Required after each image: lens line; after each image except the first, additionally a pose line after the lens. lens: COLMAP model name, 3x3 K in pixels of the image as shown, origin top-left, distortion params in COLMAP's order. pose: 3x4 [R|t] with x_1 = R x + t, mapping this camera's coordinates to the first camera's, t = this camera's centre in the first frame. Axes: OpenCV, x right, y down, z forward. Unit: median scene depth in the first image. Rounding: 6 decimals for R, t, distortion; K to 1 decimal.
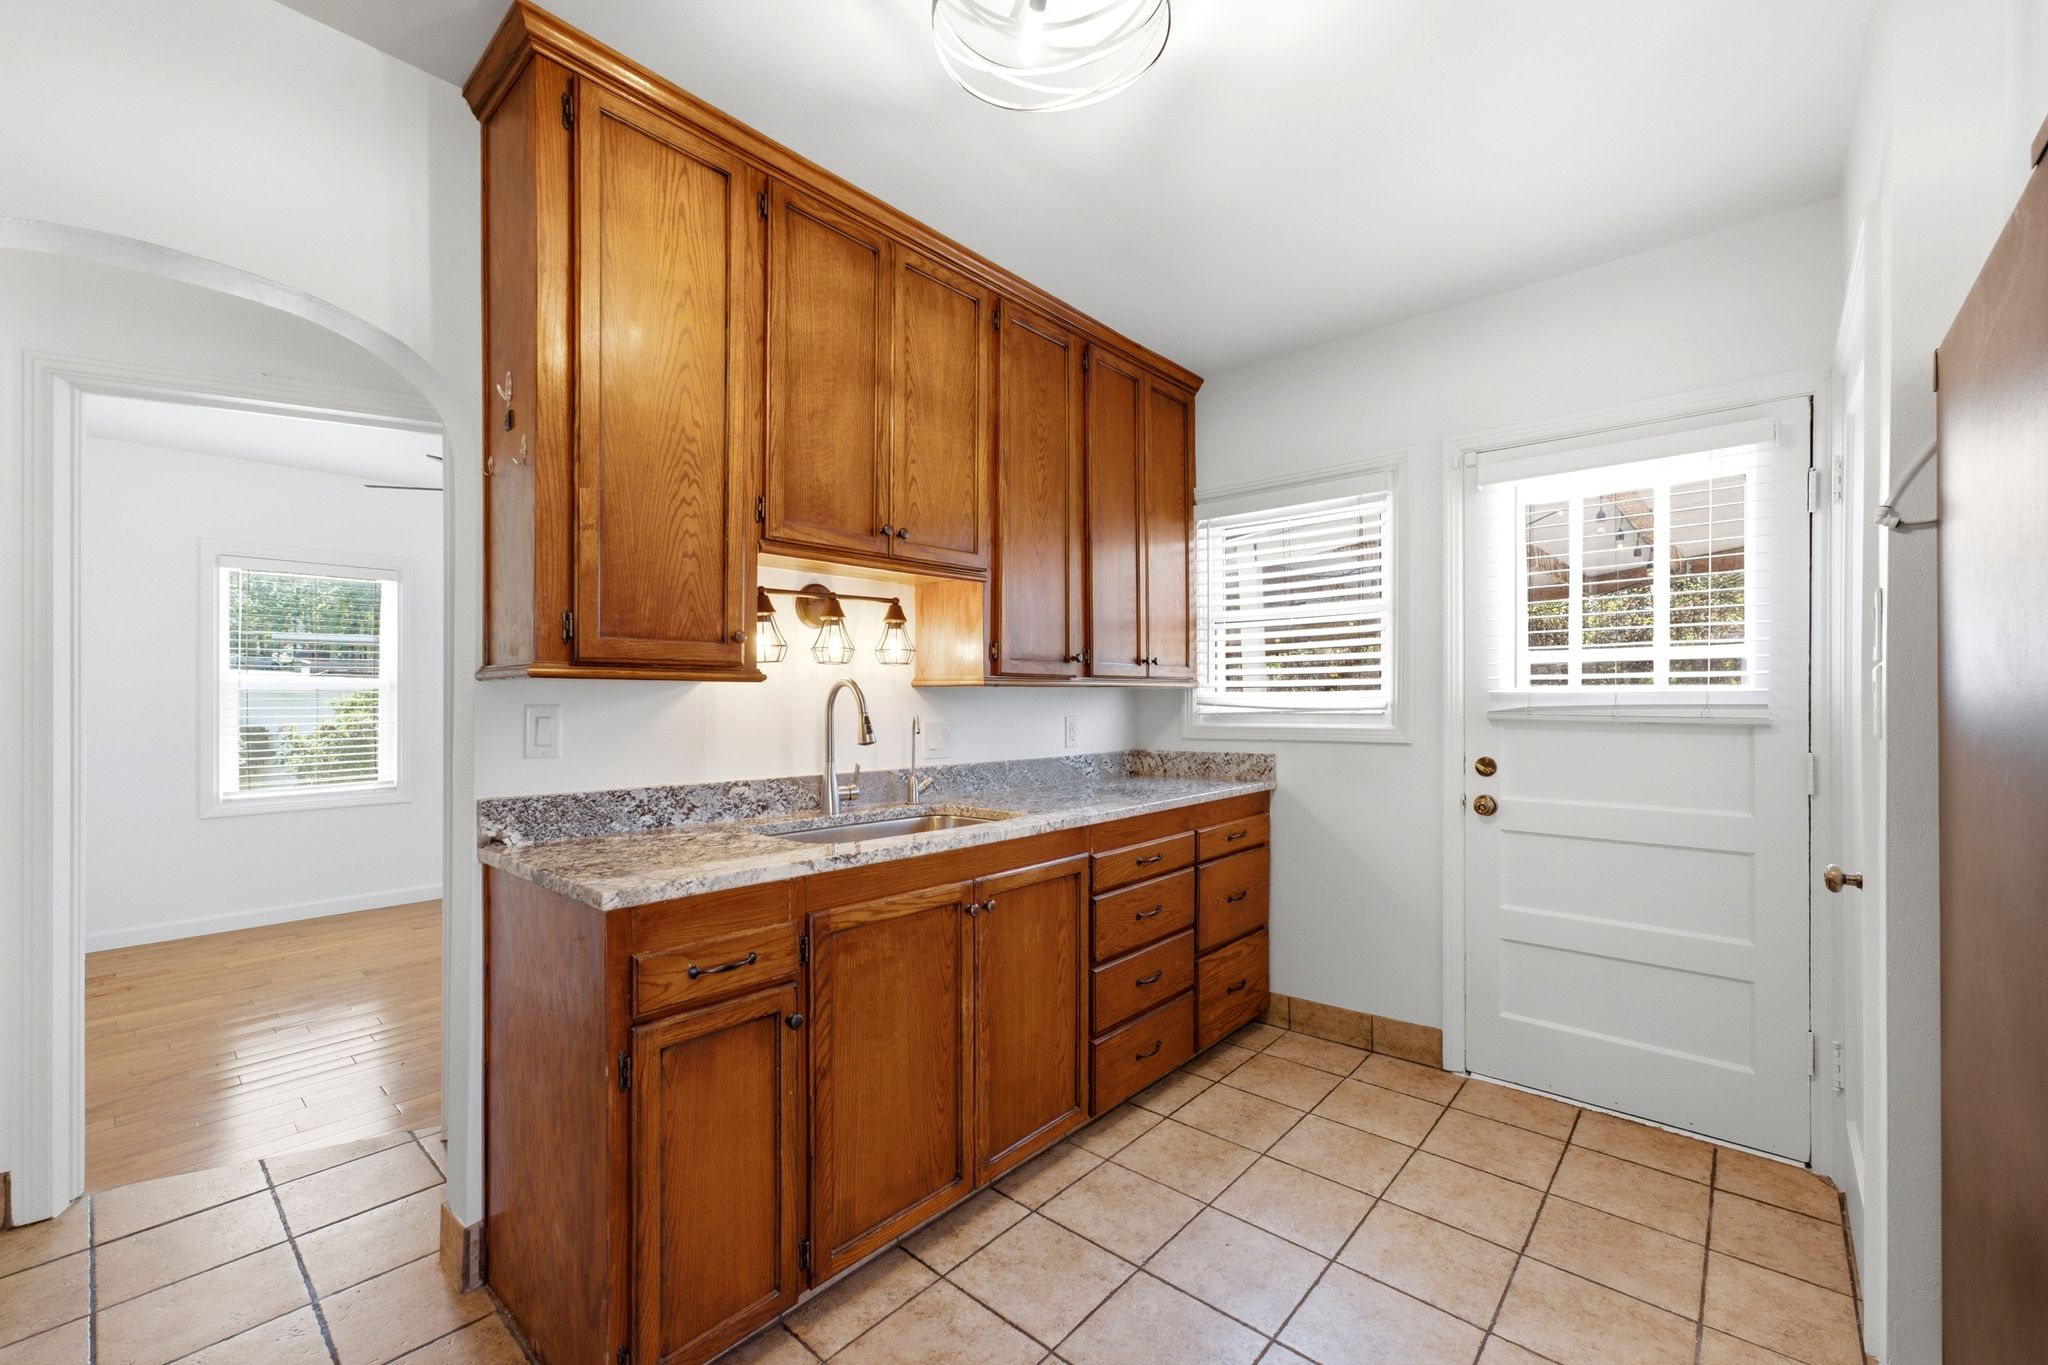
lens RADIAL K [[835.9, 0, 1013.8], [0, 835.9, 698.7], [0, 0, 1]] dist [-0.031854, 0.023011]
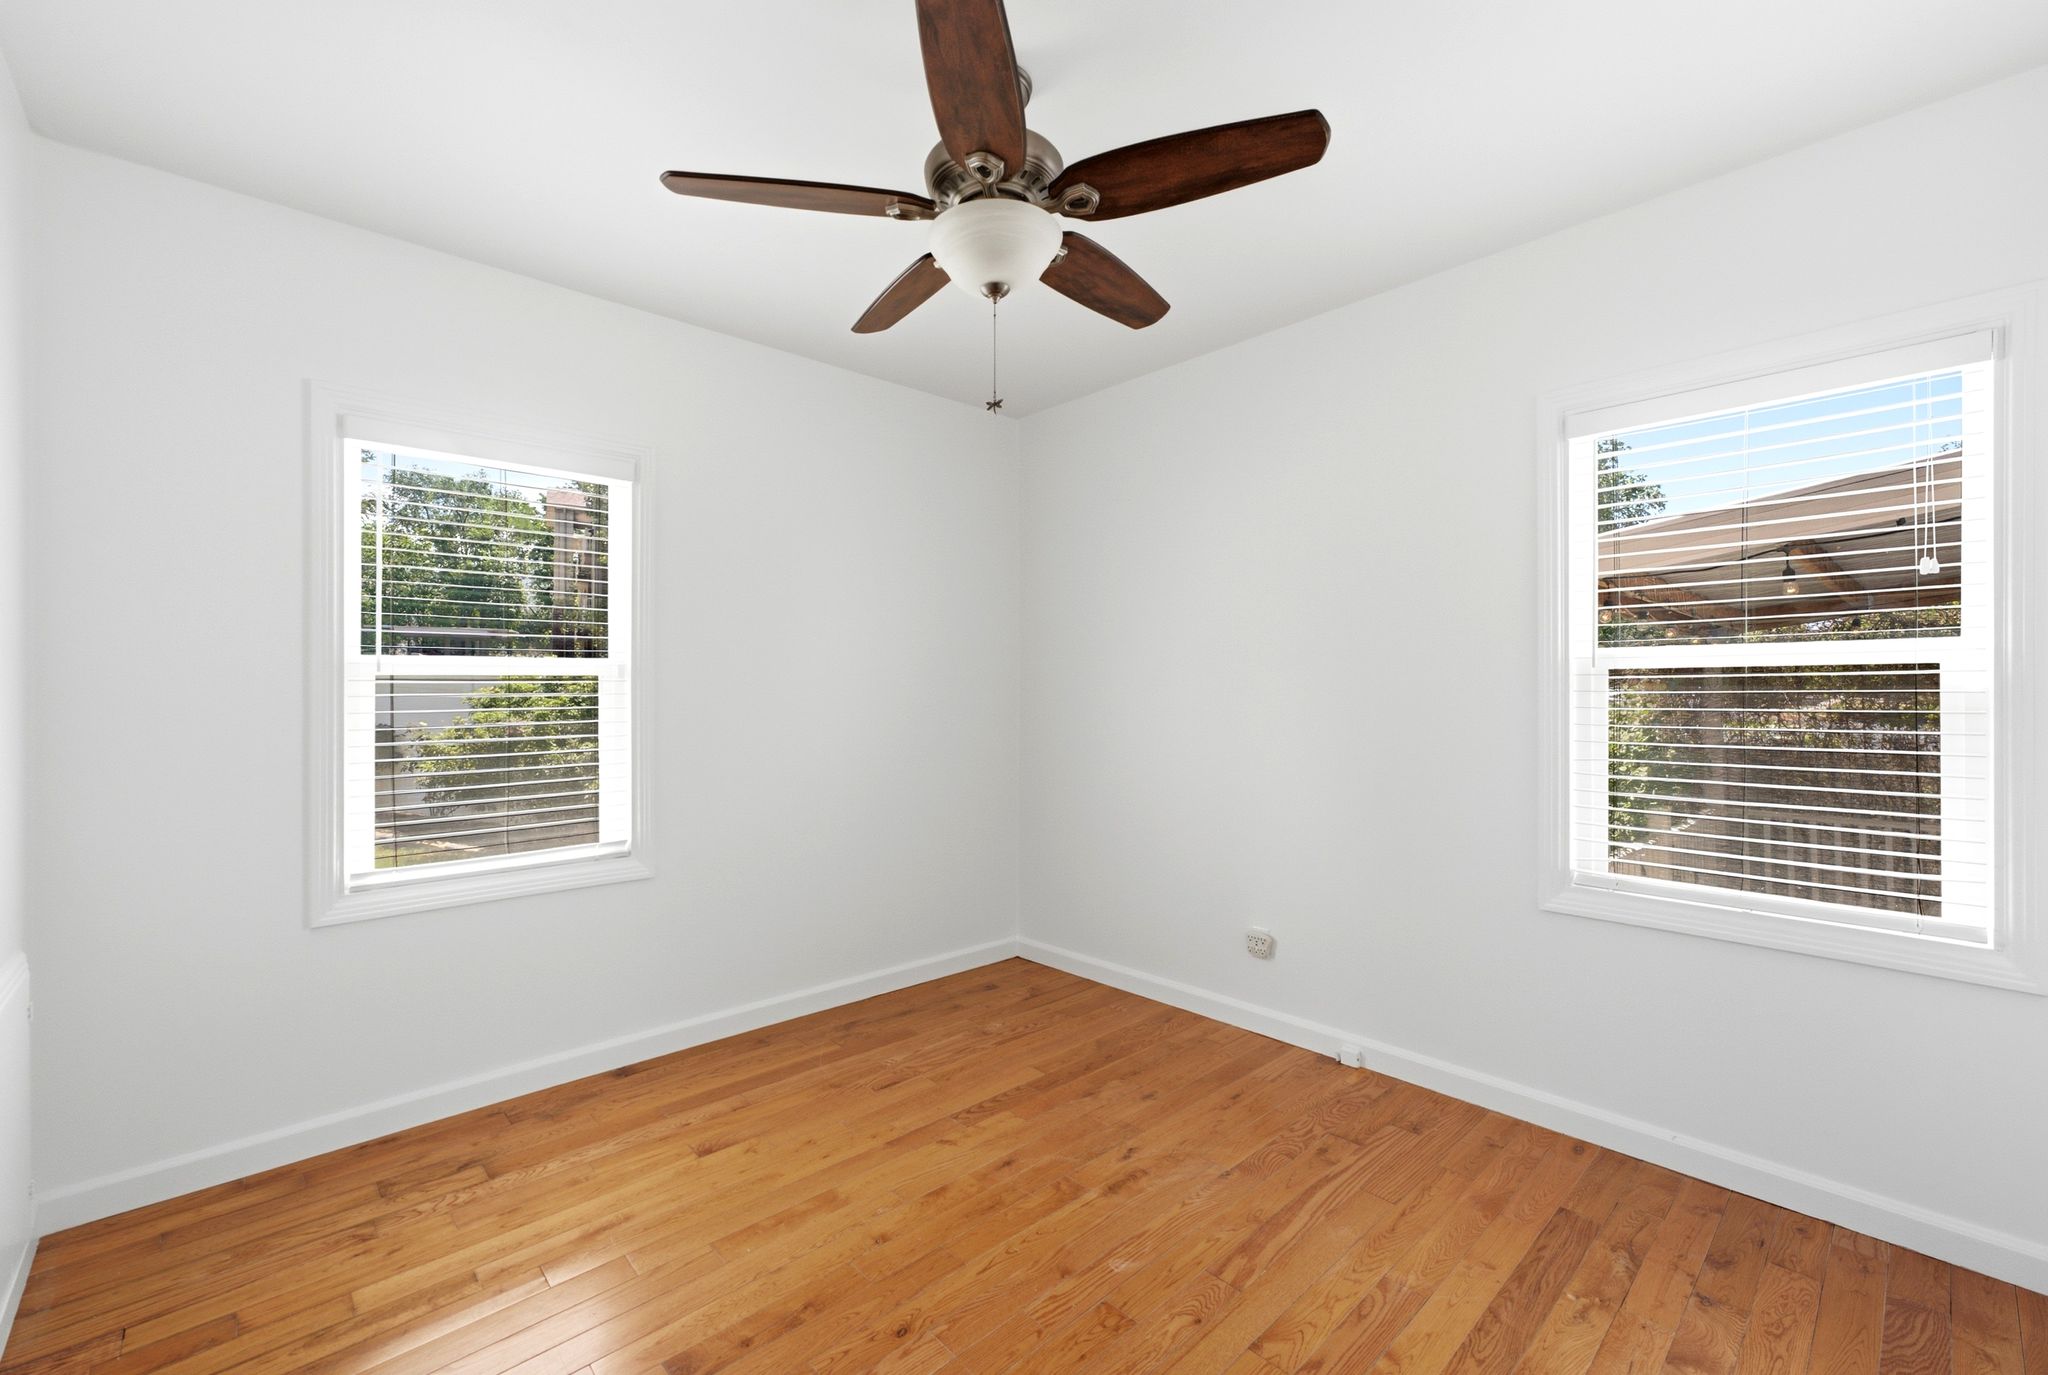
lens RADIAL K [[846.4, 0, 1024.0], [0, 846.4, 687.5], [0, 0, 1]] dist [-0.000322, -0.000016]
pose [[0.996133, -0.003463, -0.087787, -1.073083], [0.003249, 0.999991, -0.002579, -0.000766], [0.087796, 0.002284, 0.996136, 1.118685]]
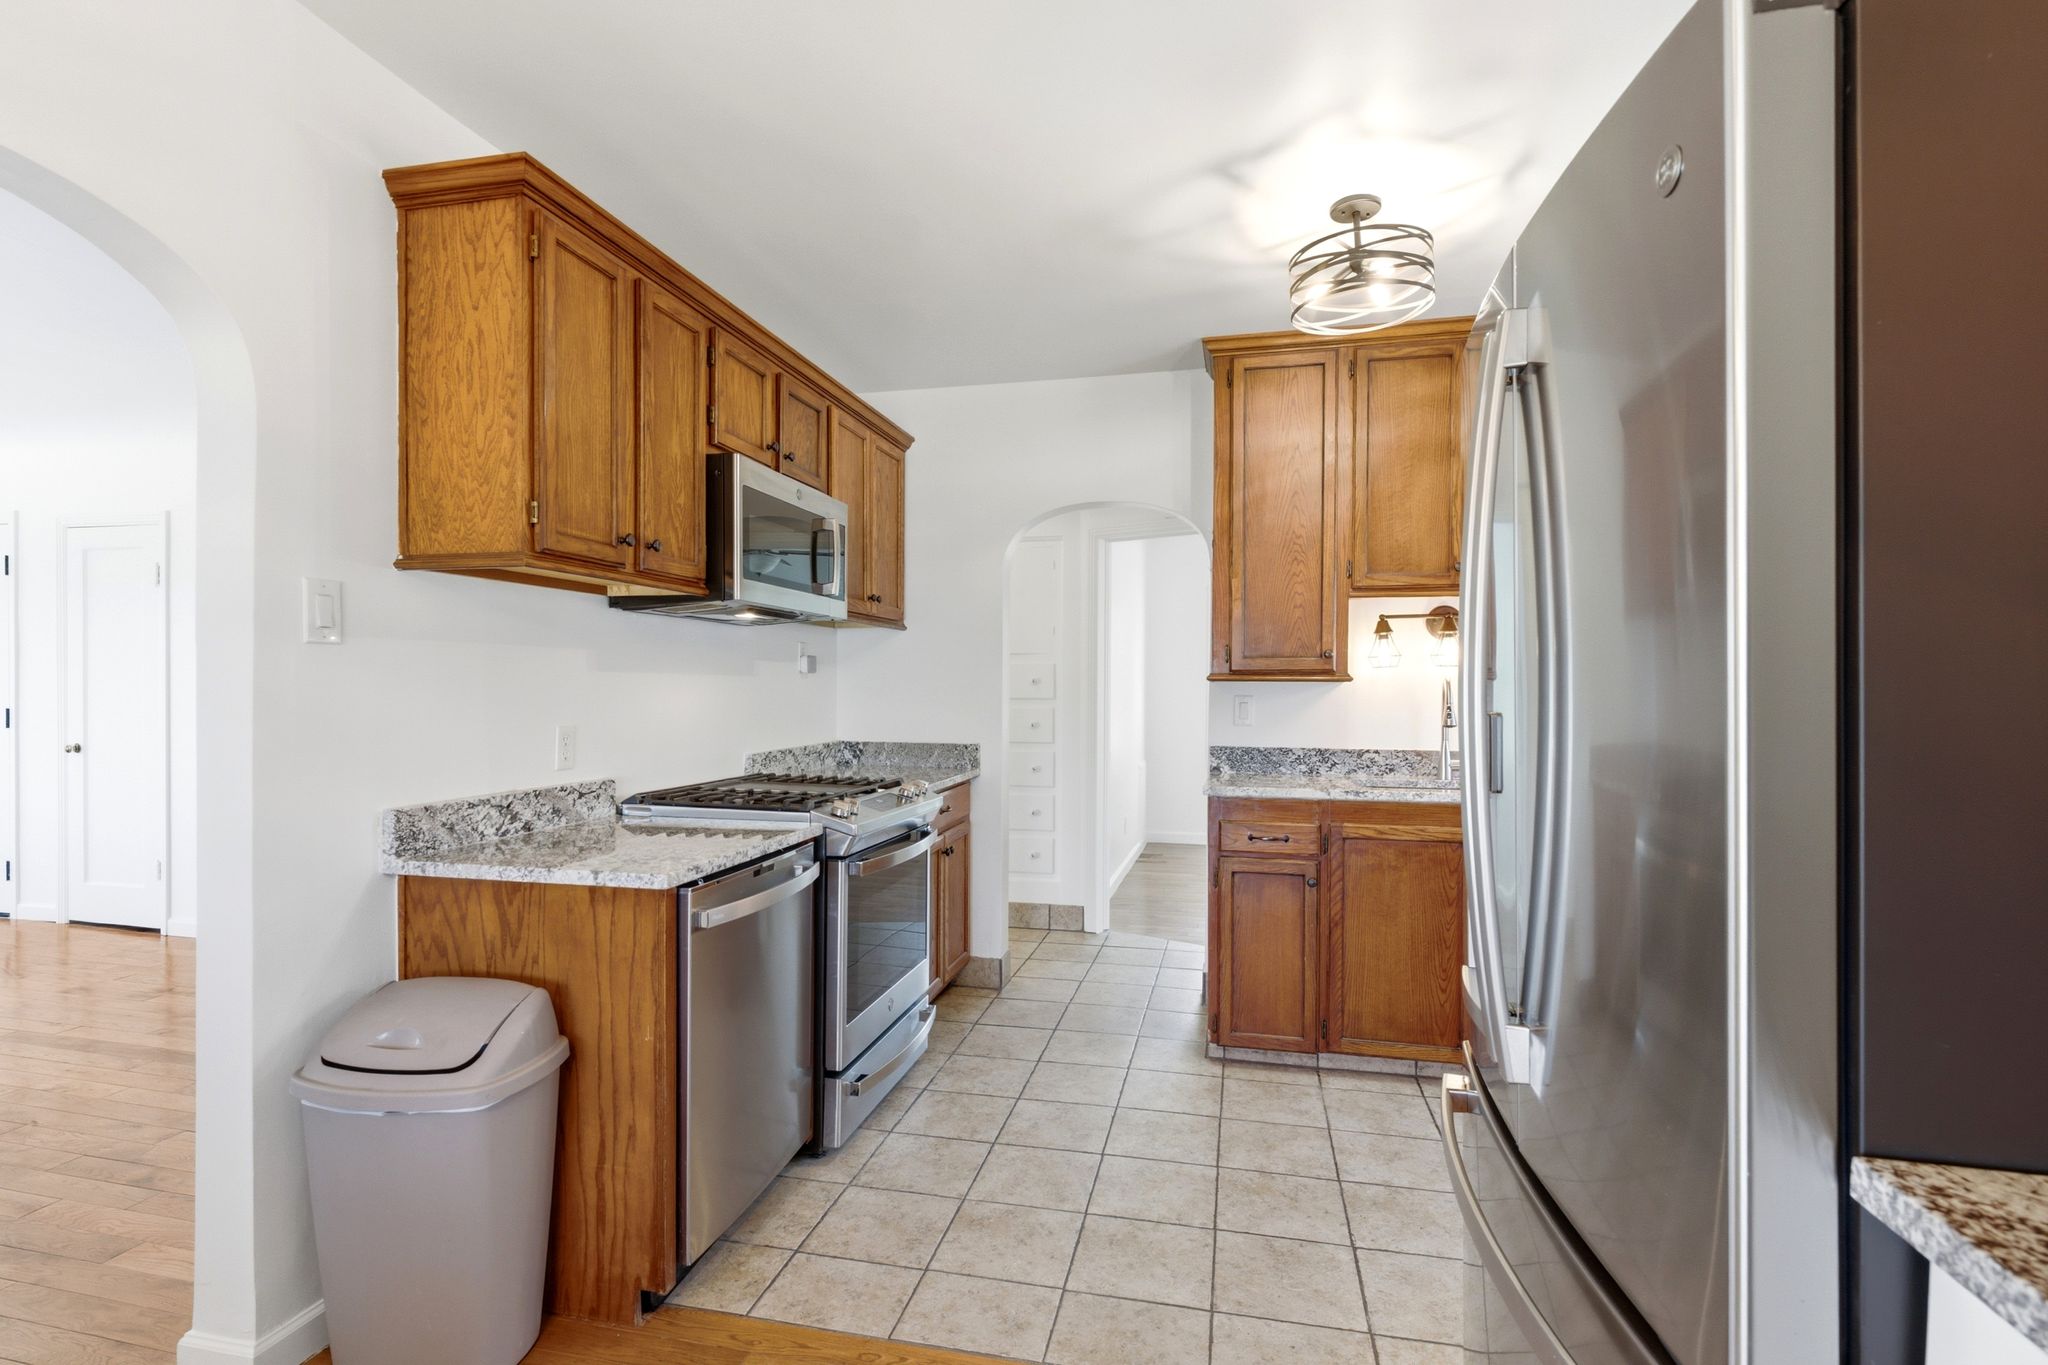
lens RADIAL K [[986.3, 0, 973.5], [0, 986.3, 694.2], [0, 0, 1]] dist [0.002187, -0.000295]
pose [[0.454266, 0.008050, -0.890829, 0.982603], [-0.003998, 0.999968, 0.006998, -0.006984], [0.890857, 0.000383, 0.454284, -0.434825]]
